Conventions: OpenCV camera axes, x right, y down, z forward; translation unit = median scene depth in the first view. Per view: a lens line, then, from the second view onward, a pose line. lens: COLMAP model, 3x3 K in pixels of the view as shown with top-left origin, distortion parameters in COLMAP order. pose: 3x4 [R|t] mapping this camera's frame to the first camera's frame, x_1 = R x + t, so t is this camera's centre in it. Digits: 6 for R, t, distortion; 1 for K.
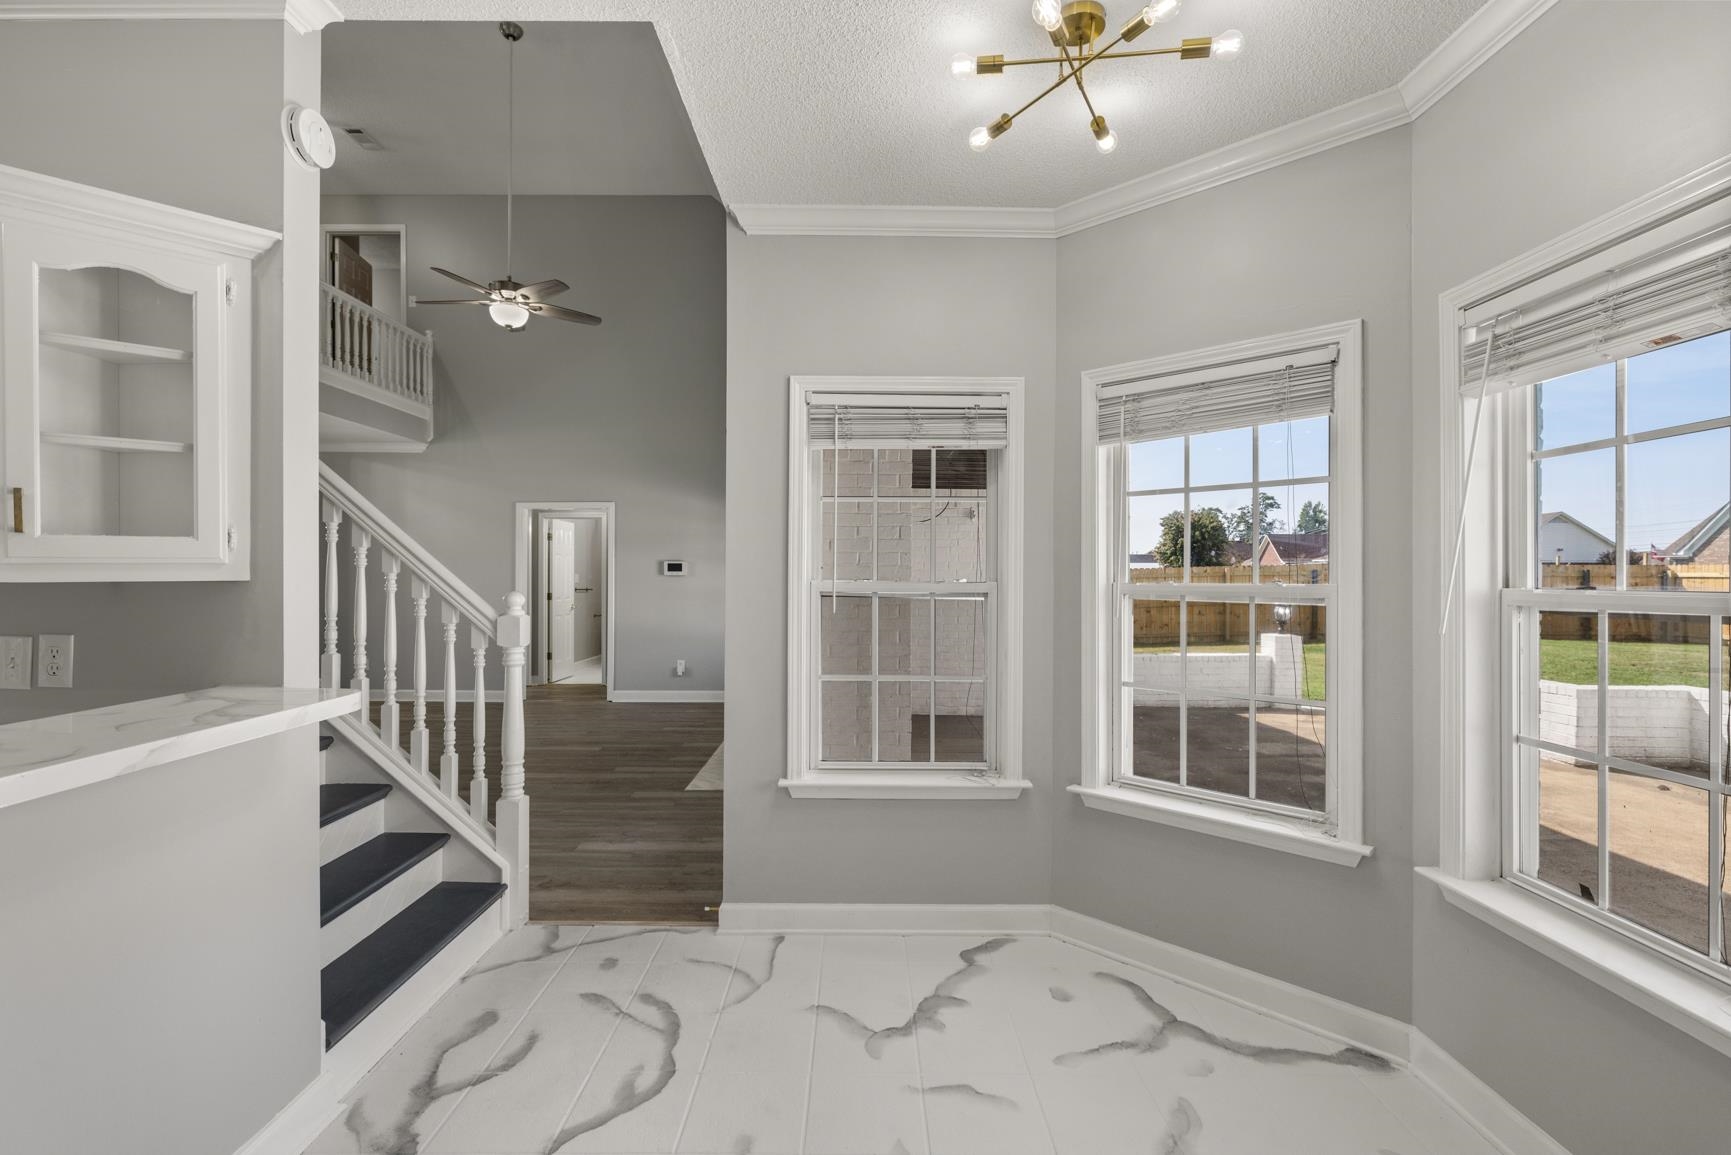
lens RADIAL K [[770.4, 0, 860.1], [0, 770.4, 576.2], [0, 0, 1]] dist [-0.004527, 0.000226]
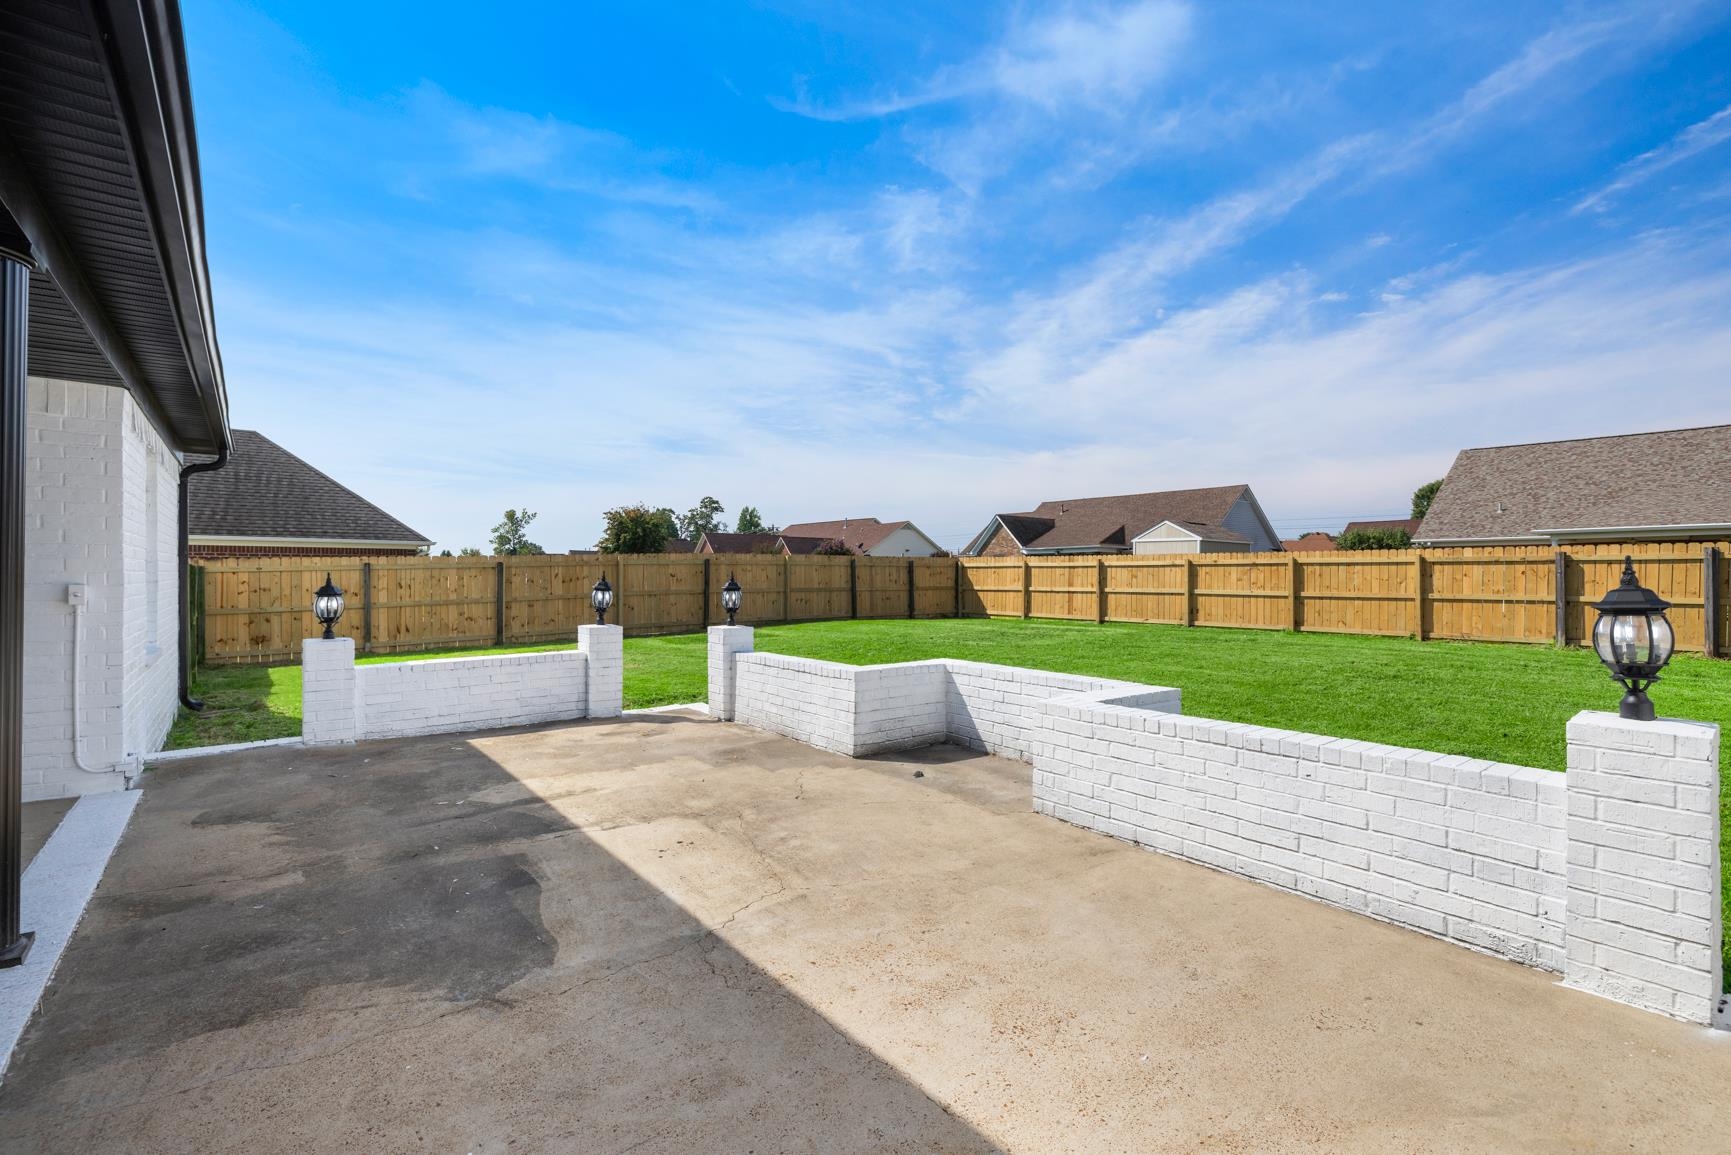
lens RADIAL K [[770.4, 0, 860.1], [0, 770.4, 576.2], [0, 0, 1]] dist [-0.004527, 0.000226]
pose [[0.782726, -0.004613, 0.622350, 0.850971], [0.002726, 0.999988, 0.003984, 0.071939], [-0.622361, -0.001422, 0.782729, 0.653219]]
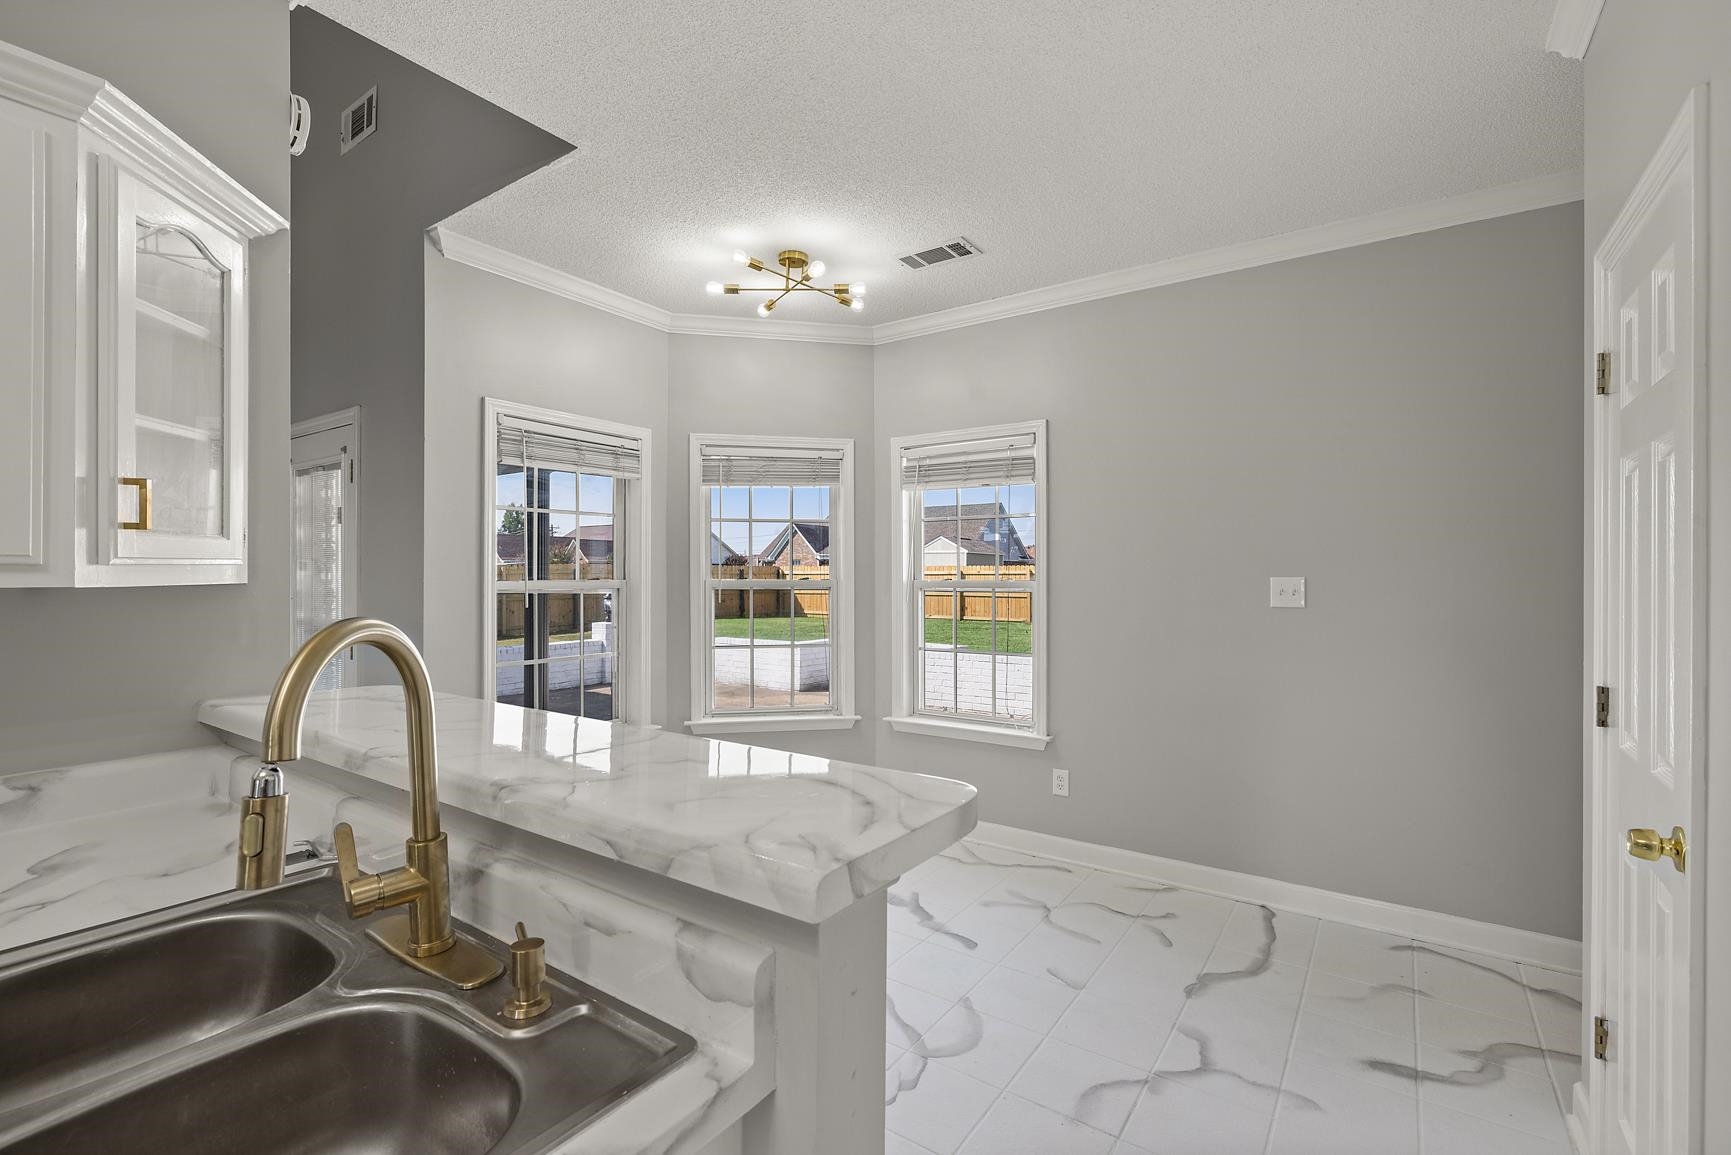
lens RADIAL K [[770.4, 0, 860.1], [0, 770.4, 576.2], [0, 0, 1]] dist [-0.004527, 0.000226]
pose [[0.576571, -0.004612, 0.817034, -0.711314], [0.002837, 0.999989, 0.003642, -0.002674], [-0.817042, 0.000218, 0.576578, -0.089593]]
